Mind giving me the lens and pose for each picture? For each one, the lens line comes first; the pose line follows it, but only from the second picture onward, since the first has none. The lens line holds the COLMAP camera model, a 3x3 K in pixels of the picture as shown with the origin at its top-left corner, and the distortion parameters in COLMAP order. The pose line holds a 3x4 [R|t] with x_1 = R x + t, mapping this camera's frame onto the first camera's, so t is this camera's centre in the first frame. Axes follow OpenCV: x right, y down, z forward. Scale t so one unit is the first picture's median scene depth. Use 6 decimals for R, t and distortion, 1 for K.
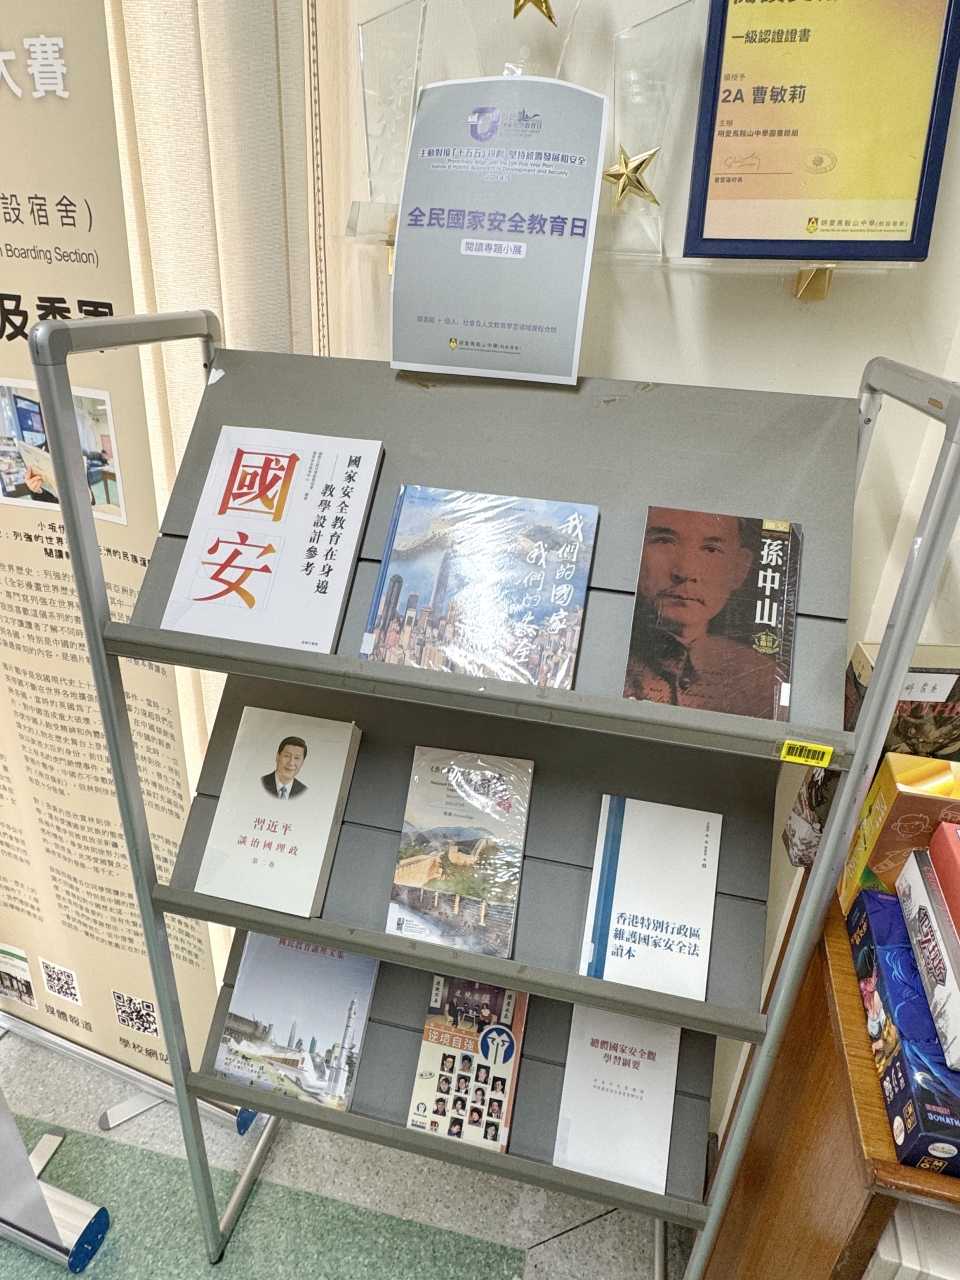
lens RADIAL K [[750.6, 0, 486.3], [0, 750.6, 645.9], [0, 0, 1]] dist [-0.005661, 0.002106]
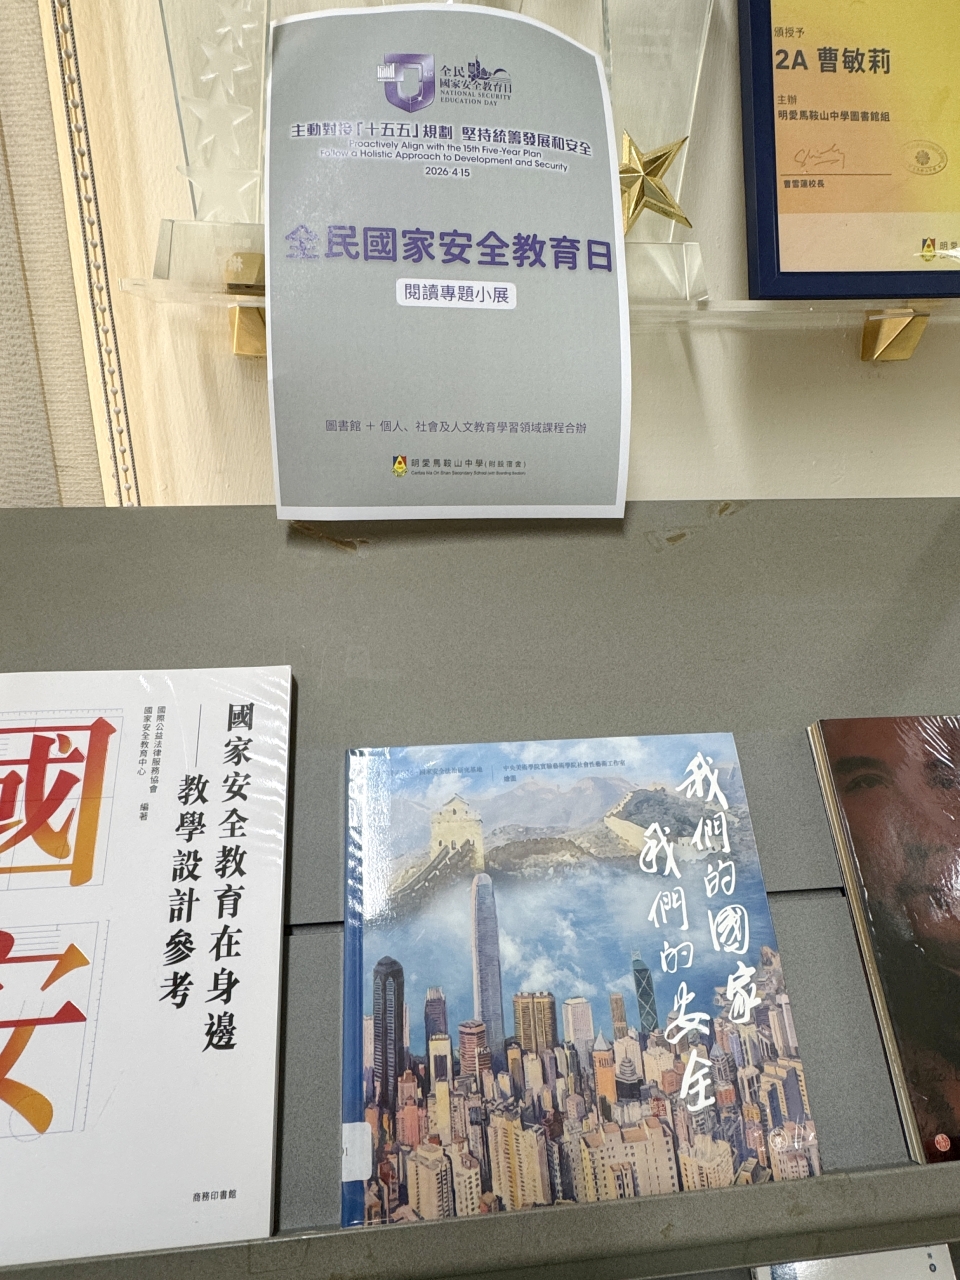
lens RADIAL K [[750.6, 0, 474.5], [0, 750.6, 628.8], [0, 0, 1]] dist [-0.005661, 0.002106]
pose [[0.949633, -0.141504, 0.279596, -0.166593], [0.175334, 0.979436, -0.099818, -0.235804], [-0.259722, 0.143813, 0.954915, 0.513057]]
